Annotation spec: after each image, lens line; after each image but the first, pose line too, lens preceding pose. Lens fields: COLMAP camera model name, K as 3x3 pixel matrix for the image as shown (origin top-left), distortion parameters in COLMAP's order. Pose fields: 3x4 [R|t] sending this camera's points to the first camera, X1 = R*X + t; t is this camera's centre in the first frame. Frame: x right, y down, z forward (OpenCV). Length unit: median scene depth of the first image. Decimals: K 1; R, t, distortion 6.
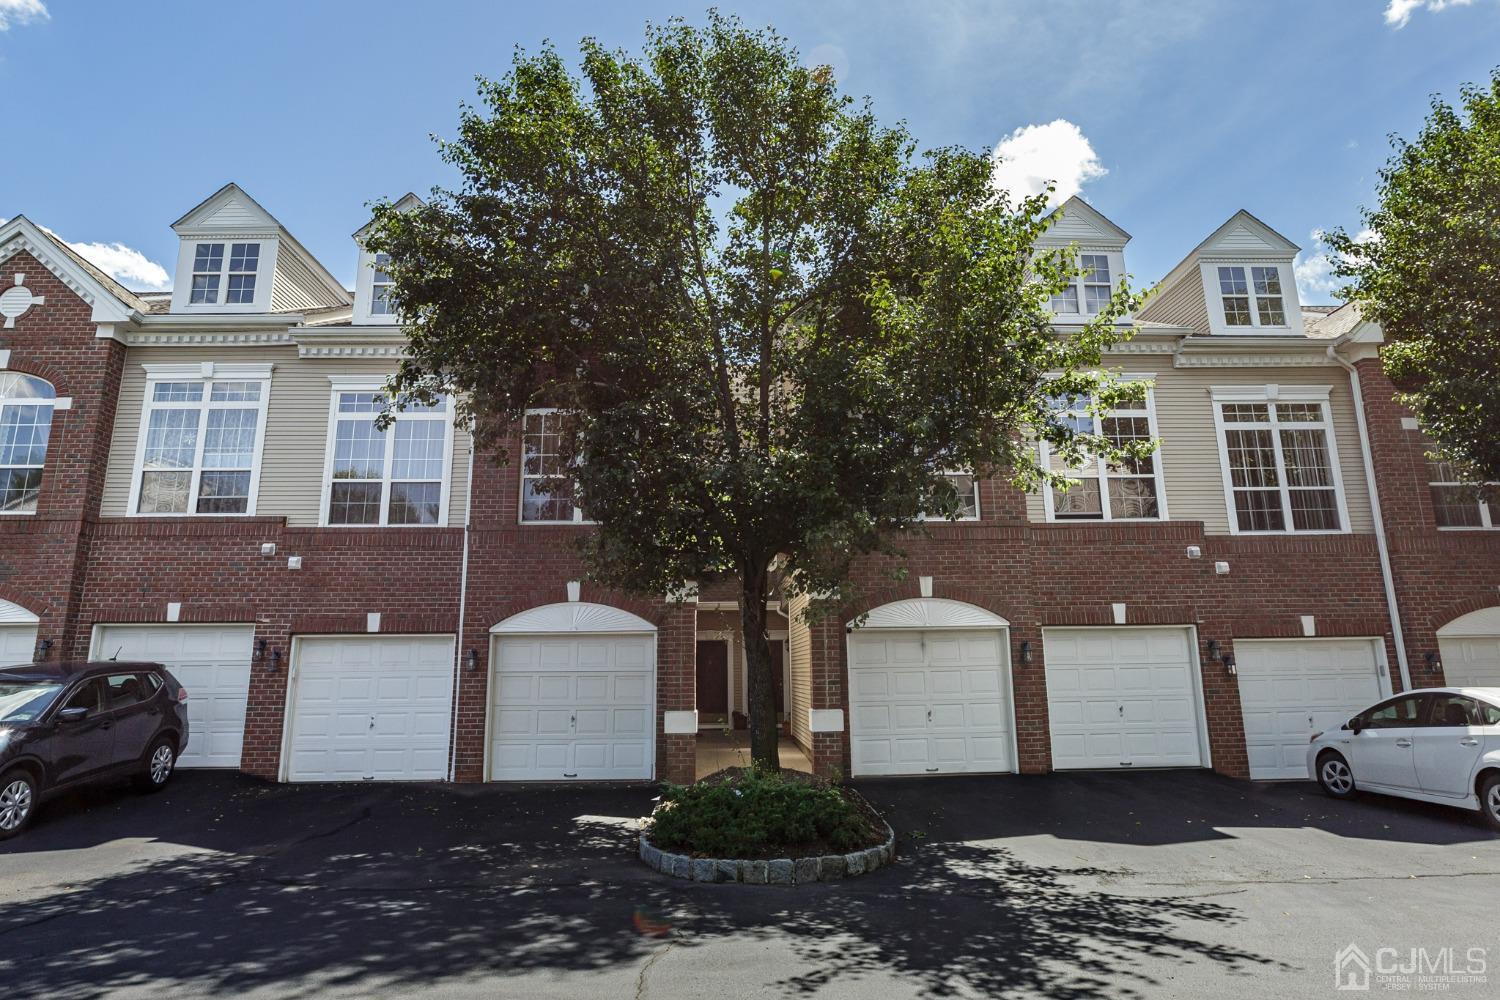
lens RADIAL K [[681.8, 0, 750.3], [0, 681.8, 492.5], [0, 0, 1]] dist [-0.024057, 0.010237]
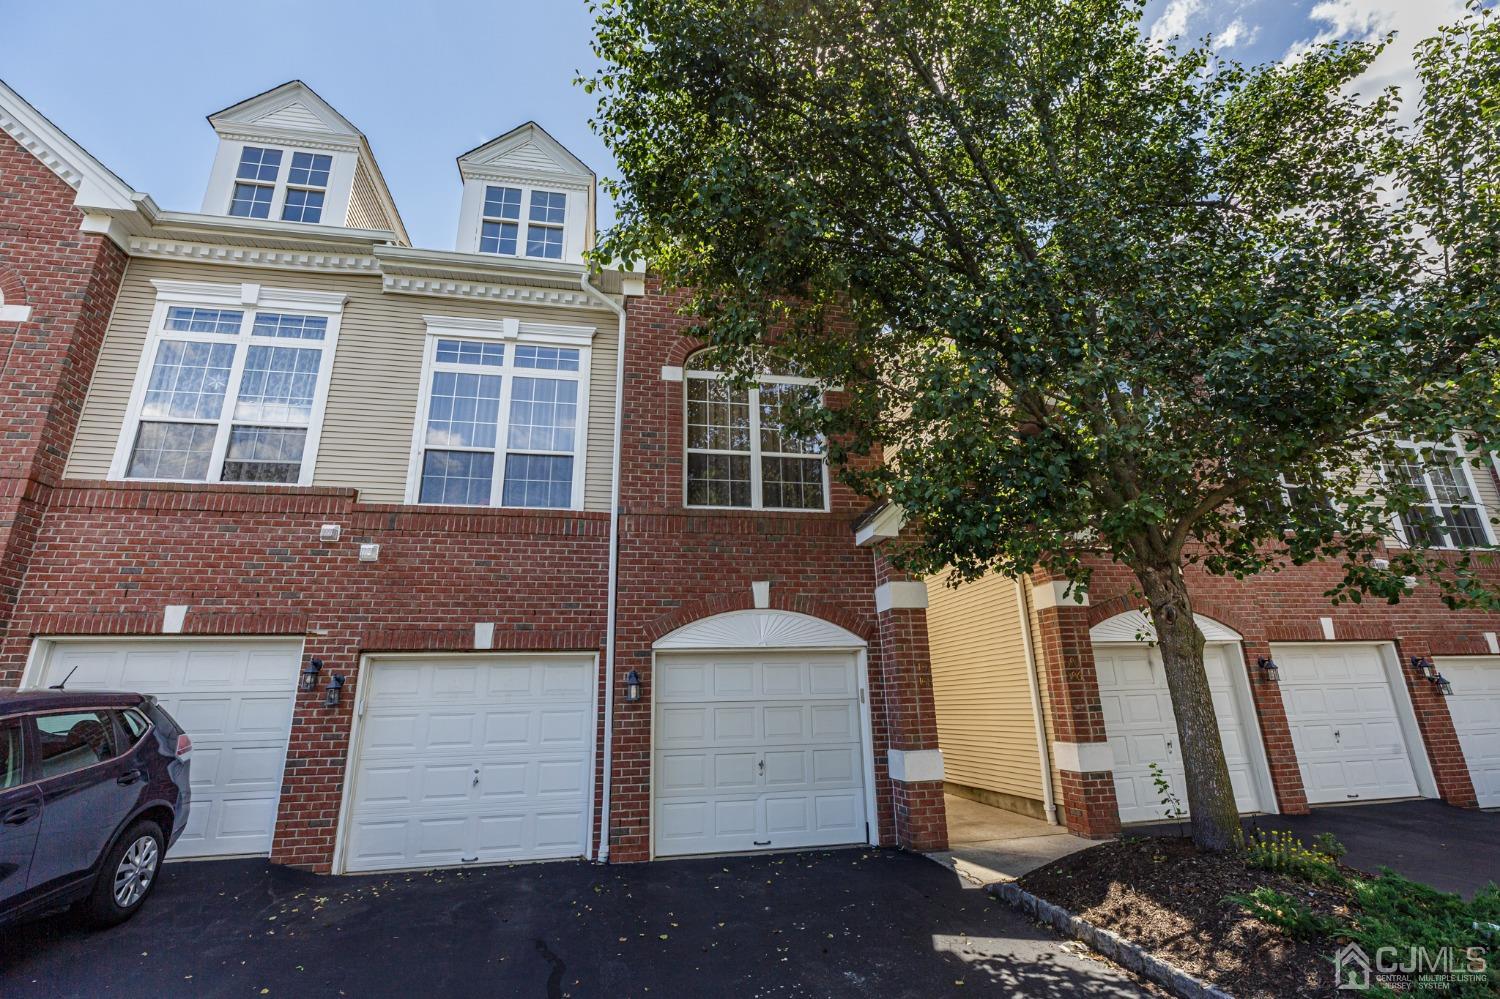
lens RADIAL K [[542.6, 0, 752.2], [0, 542.6, 531.3], [0, 0, 1]] dist [-0.018438, 0.005259]
pose [[0.991841, 0.026089, 0.124782, -0.346990], [-0.019022, 0.998165, -0.057491, 0.108293], [-0.126053, 0.054648, 0.990517, 0.386893]]
